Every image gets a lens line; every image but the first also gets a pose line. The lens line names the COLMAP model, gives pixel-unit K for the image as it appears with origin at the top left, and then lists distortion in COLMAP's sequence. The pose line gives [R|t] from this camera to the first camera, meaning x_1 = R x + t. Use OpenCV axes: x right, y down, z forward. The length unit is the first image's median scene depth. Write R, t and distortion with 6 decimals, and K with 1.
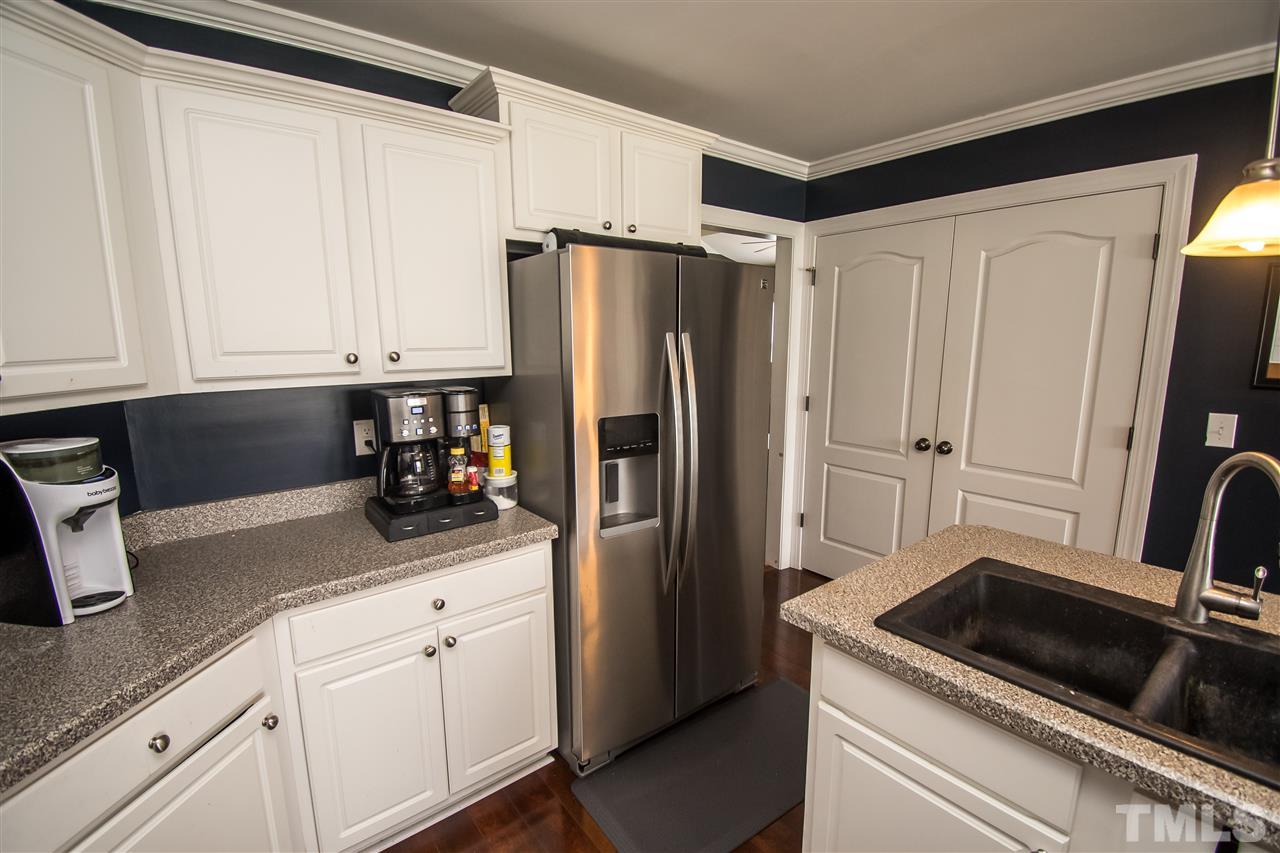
lens RADIAL K [[571.7, 0, 640.0], [0, 571.7, 426.5], [0, 0, 1]] dist [0.025883, -0.022853]
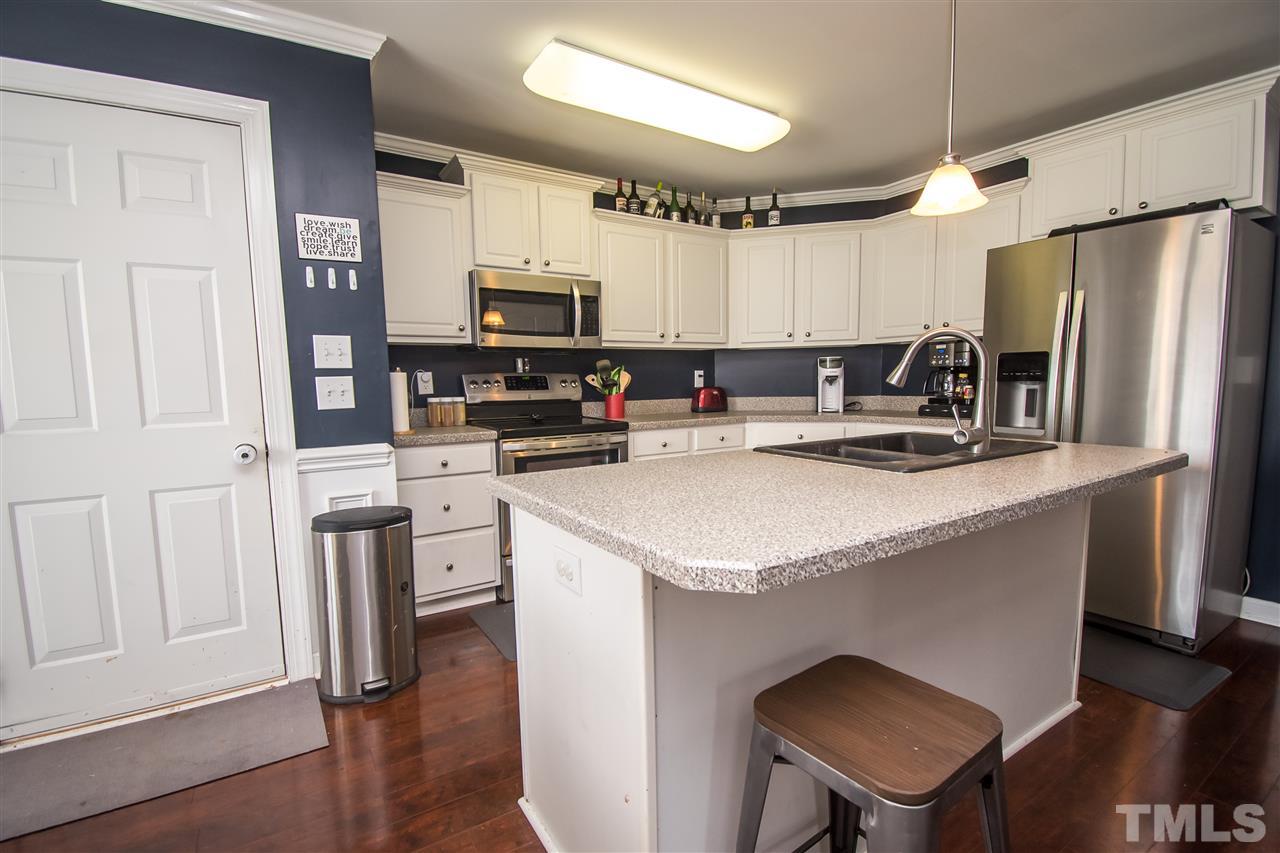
lens RADIAL K [[582.6, 0, 642.0], [0, 582.6, 433.1], [0, 0, 1]] dist [0.026800, -0.033644]
pose [[-0.102105, 0.103362, -0.989389, 1.644347], [-0.139508, 0.983270, 0.117119, 0.148628], [0.984943, 0.149986, -0.085977, 0.195714]]
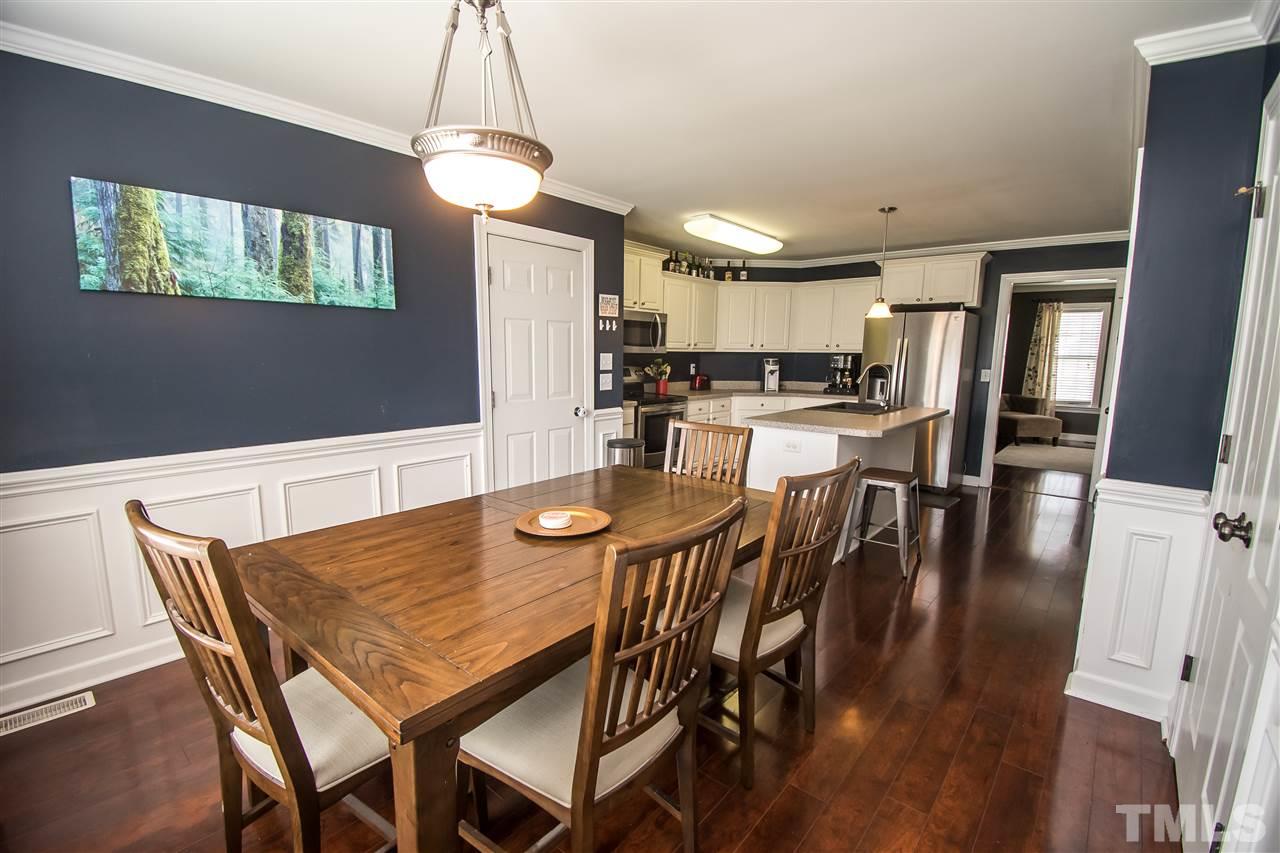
lens RADIAL K [[582.6, 0, 642.0], [0, 582.6, 433.1], [0, 0, 1]] dist [0.026800, -0.033644]
pose [[0.204160, 0.149830, -0.967403, 2.964612], [-0.167791, 0.978949, 0.116208, 0.200353], [0.964450, 0.138596, 0.225003, -0.964085]]
